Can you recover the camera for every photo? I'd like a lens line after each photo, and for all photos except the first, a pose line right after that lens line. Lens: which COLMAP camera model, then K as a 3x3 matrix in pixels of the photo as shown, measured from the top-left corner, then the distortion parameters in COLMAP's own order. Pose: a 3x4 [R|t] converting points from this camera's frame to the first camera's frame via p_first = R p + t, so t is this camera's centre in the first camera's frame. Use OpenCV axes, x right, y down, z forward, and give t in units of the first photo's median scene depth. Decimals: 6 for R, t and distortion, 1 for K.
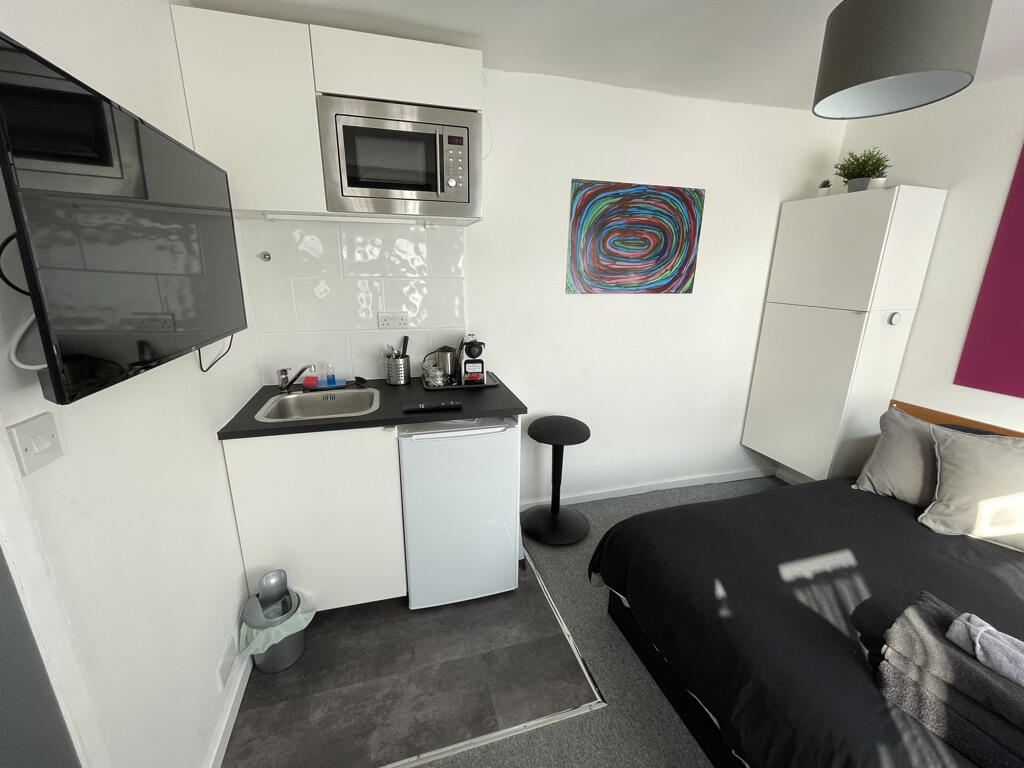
lens RADIAL K [[413.6, 0, 510.4], [0, 413.6, 379.9], [0, 0, 1]] dist [-0.003621, -0.000212]
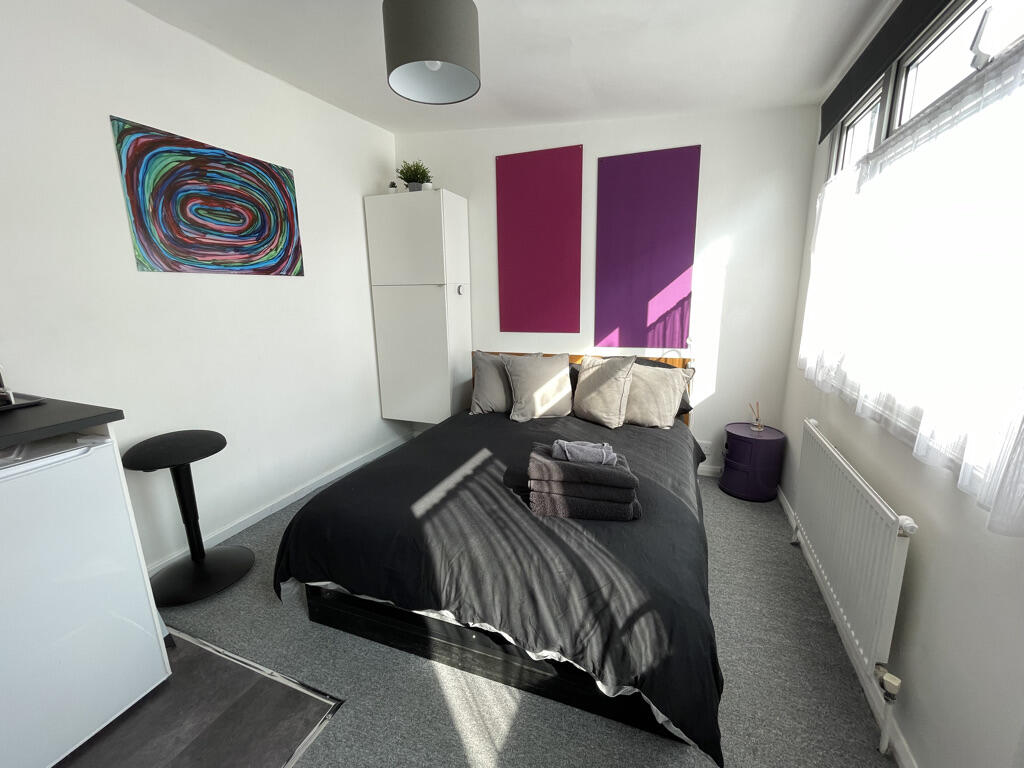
lens RADIAL K [[413.6, 0, 510.4], [0, 413.6, 379.9], [0, 0, 1]] dist [-0.003621, -0.000212]
pose [[0.617361, -0.188112, 0.763858, -0.057968], [0.228269, 0.972049, 0.054892, 0.096844], [-0.752834, 0.140477, 0.643045, 0.043278]]
